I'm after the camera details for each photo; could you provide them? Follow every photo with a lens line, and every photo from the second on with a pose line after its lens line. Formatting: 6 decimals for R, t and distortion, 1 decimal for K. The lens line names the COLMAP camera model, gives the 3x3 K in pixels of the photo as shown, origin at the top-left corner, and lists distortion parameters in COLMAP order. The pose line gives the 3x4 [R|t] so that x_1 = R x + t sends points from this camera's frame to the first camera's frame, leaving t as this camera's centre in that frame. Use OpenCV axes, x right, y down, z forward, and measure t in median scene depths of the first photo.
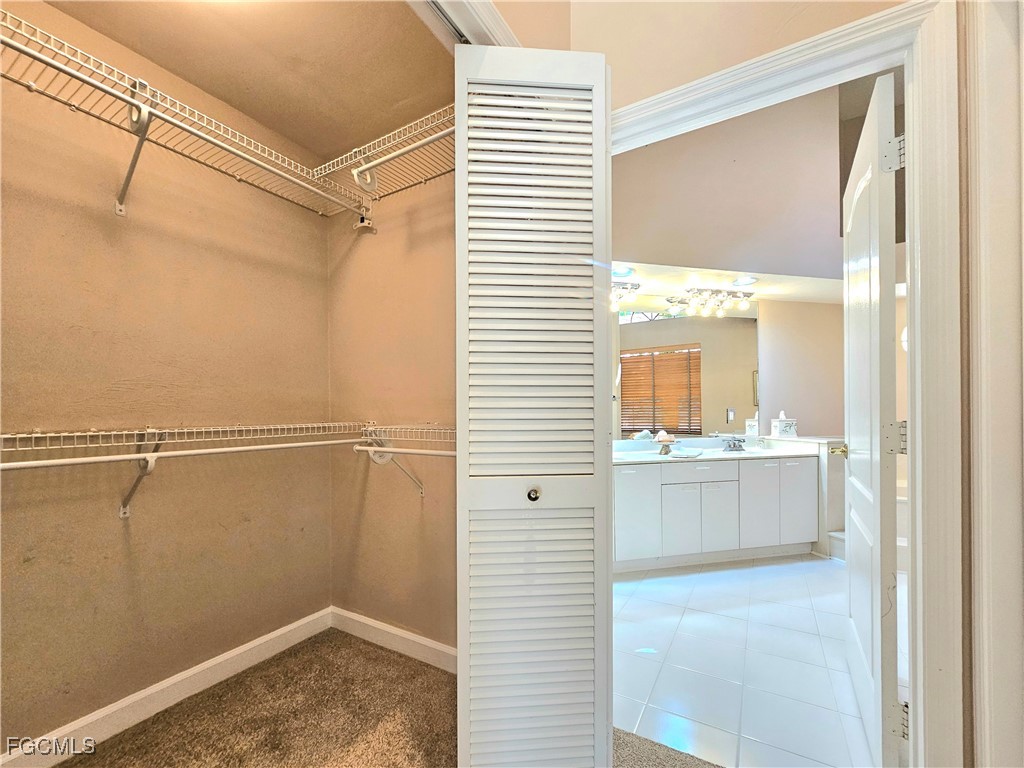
lens RADIAL K [[430.5, 0, 511.8], [0, 430.5, 409.2], [0, 0, 1]] dist [-0.001305, -0.000102]
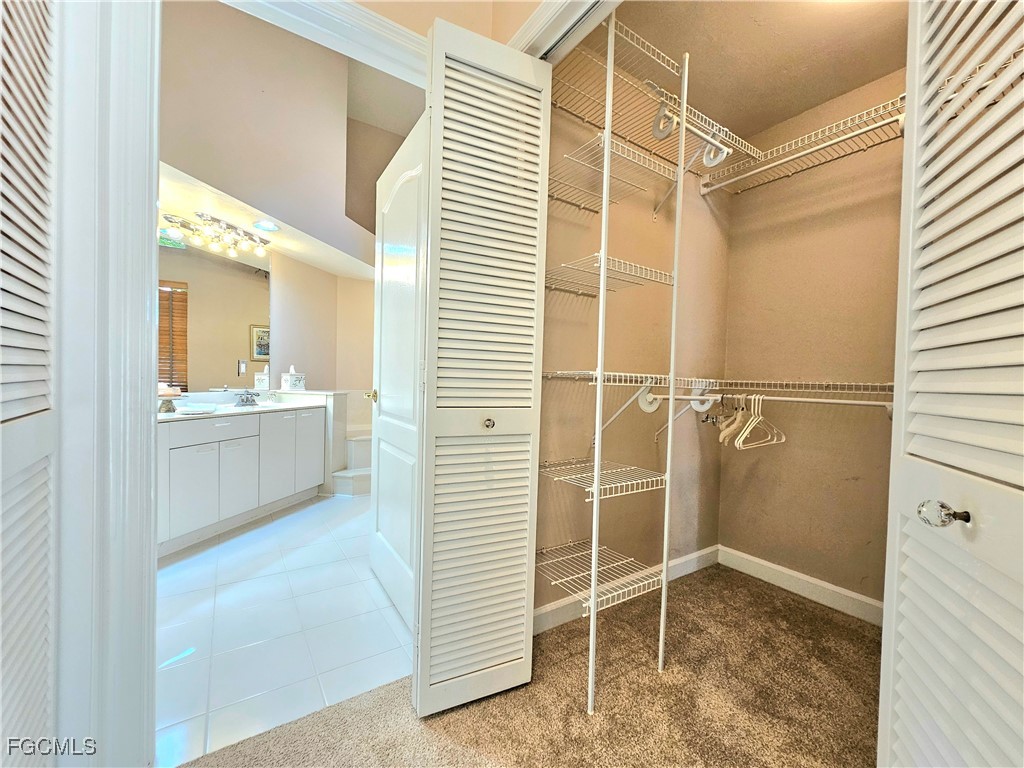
lens RADIAL K [[434.8, 0, 512.6], [0, 434.8, 388.3], [0, 0, 1]] dist [0.000615, -0.000269]
pose [[0.414820, 0.000872, 0.909903, -0.100160], [-0.031649, 0.999408, 0.013470, 0.028576], [-0.909353, -0.034385, 0.414602, 0.089688]]
